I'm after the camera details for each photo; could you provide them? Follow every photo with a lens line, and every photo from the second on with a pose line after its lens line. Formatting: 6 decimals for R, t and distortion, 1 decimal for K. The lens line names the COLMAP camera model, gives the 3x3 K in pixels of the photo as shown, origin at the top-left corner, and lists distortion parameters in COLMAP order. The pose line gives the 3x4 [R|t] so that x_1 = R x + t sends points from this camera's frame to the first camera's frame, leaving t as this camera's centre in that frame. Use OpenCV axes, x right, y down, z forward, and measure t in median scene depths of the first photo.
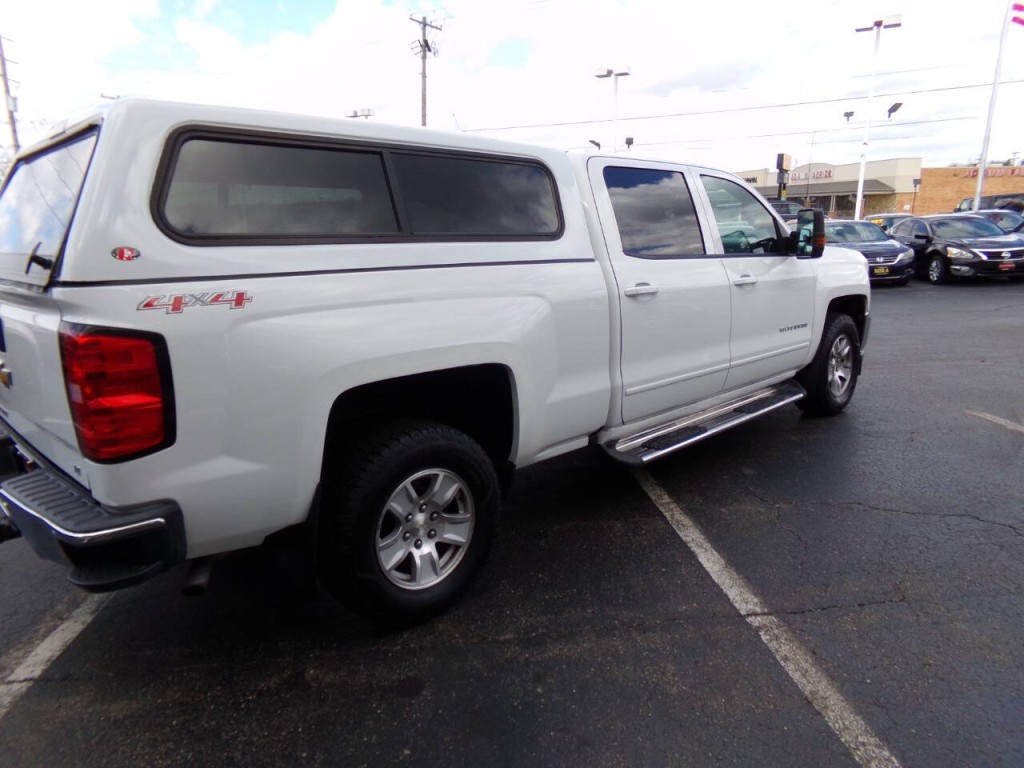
lens RADIAL K [[697.2, 0, 512.0], [0, 697.2, 384.0], [0, 0, 1]] dist [-0.021473, 0.027321]
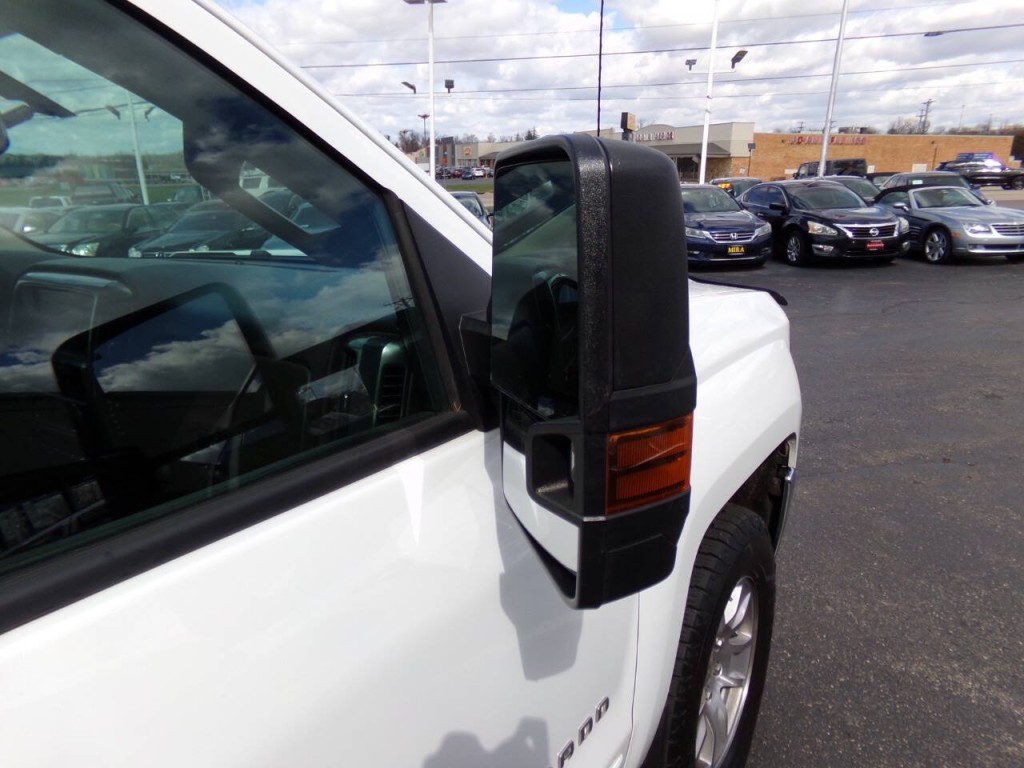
lens RADIAL K [[697.2, 0, 512.0], [0, 697.2, 384.0], [0, 0, 1]] dist [-0.021473, 0.027321]
pose [[0.979583, -0.038747, 0.197273, 0.078097], [0.027369, 0.997818, 0.060081, -0.044328], [-0.199171, -0.053455, 0.978506, 0.176451]]
